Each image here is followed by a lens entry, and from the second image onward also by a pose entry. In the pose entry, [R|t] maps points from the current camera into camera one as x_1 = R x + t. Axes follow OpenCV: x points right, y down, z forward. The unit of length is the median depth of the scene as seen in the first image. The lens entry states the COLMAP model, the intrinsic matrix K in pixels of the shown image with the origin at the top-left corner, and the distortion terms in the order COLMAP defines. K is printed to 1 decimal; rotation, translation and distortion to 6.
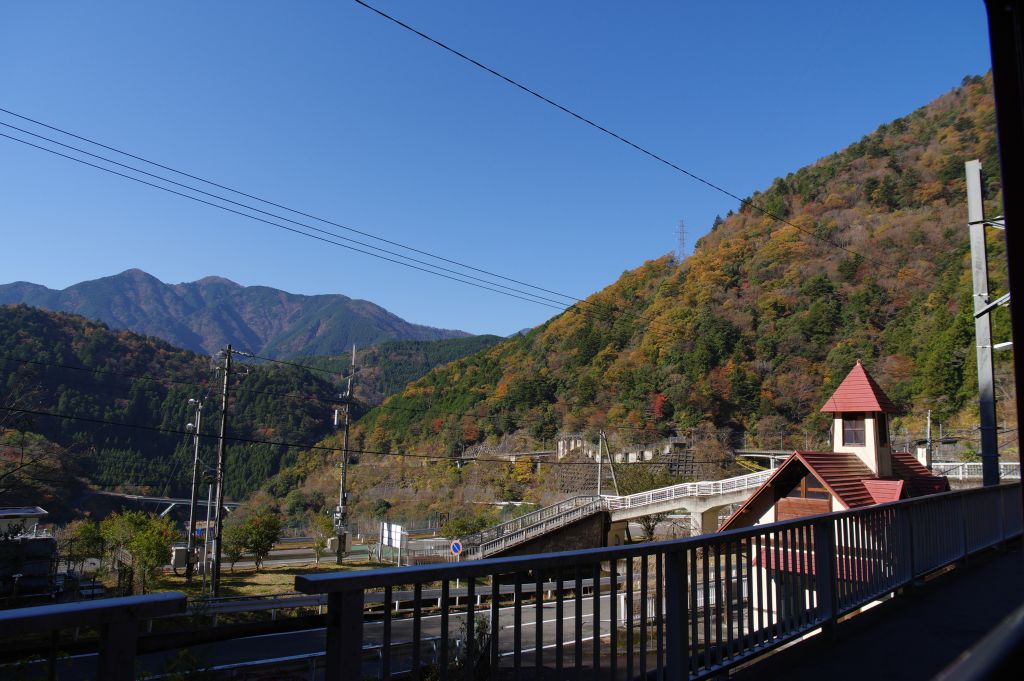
lens RADIAL K [[734.3, 0, 521.6], [0, 734.3, 337.3], [0, 0, 1]] dist [-0.051504, 0.022502]
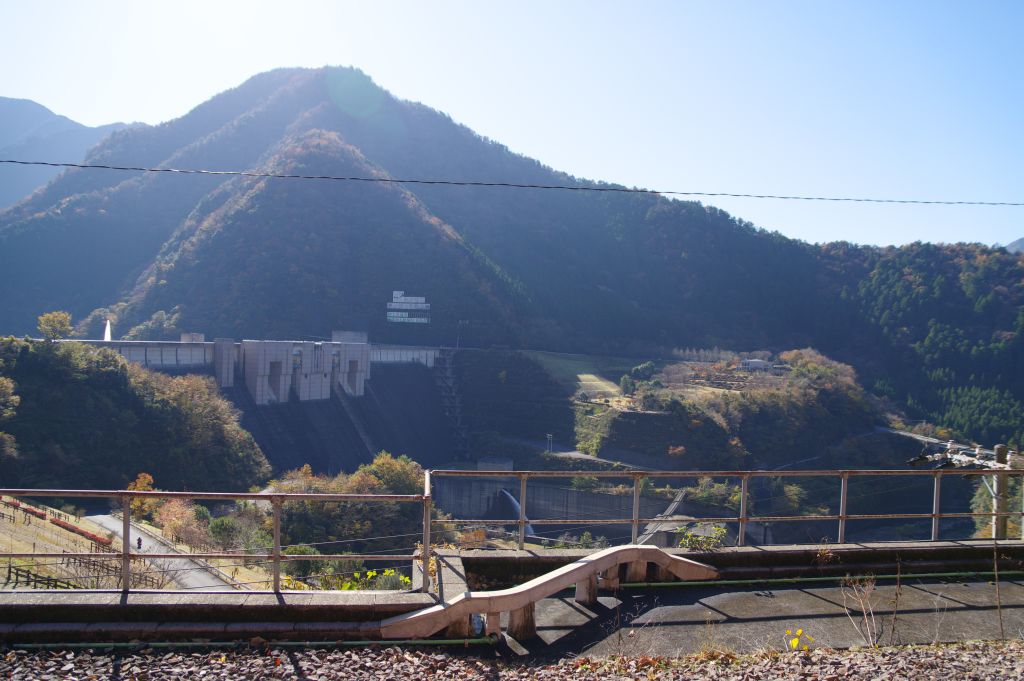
lens RADIAL K [[724.3, 0, 506.1], [0, 724.3, 338.9], [0, 0, 1]] dist [-0.075995, 0.035078]
pose [[0.209767, -0.037828, -0.977019, 0.358023], [0.113136, 0.993478, -0.014175, 0.095602], [0.971184, -0.107563, 0.212679, 0.591960]]
